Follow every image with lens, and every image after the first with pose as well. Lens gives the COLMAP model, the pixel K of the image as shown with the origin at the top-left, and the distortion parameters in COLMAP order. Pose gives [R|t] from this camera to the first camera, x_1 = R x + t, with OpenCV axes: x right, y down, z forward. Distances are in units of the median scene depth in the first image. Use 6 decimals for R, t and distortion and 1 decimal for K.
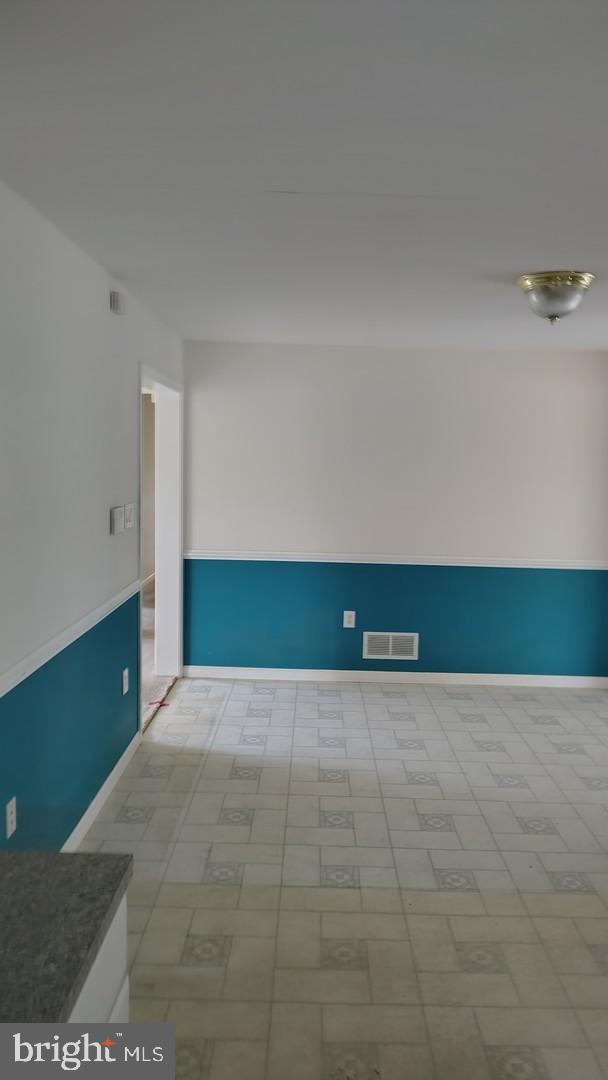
lens RADIAL K [[743.8, 0, 314.6], [0, 743.8, 546.4], [0, 0, 1]] dist [0.043772, -0.051266]
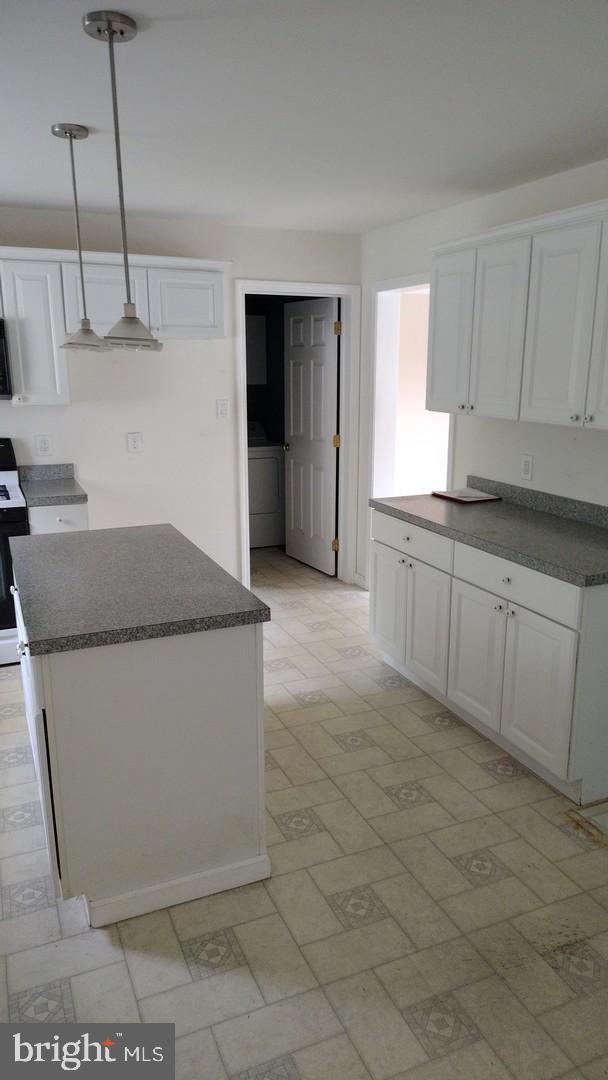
lens RADIAL K [[743.8, 0, 312.2], [0, 743.8, 546.2], [0, 0, 1]] dist [0.043772, -0.051266]
pose [[-0.914101, 0.058098, -0.401303, 0.459322], [-0.091735, 0.934392, 0.344232, -0.094701], [0.394973, 0.351477, -0.848799, 0.925500]]
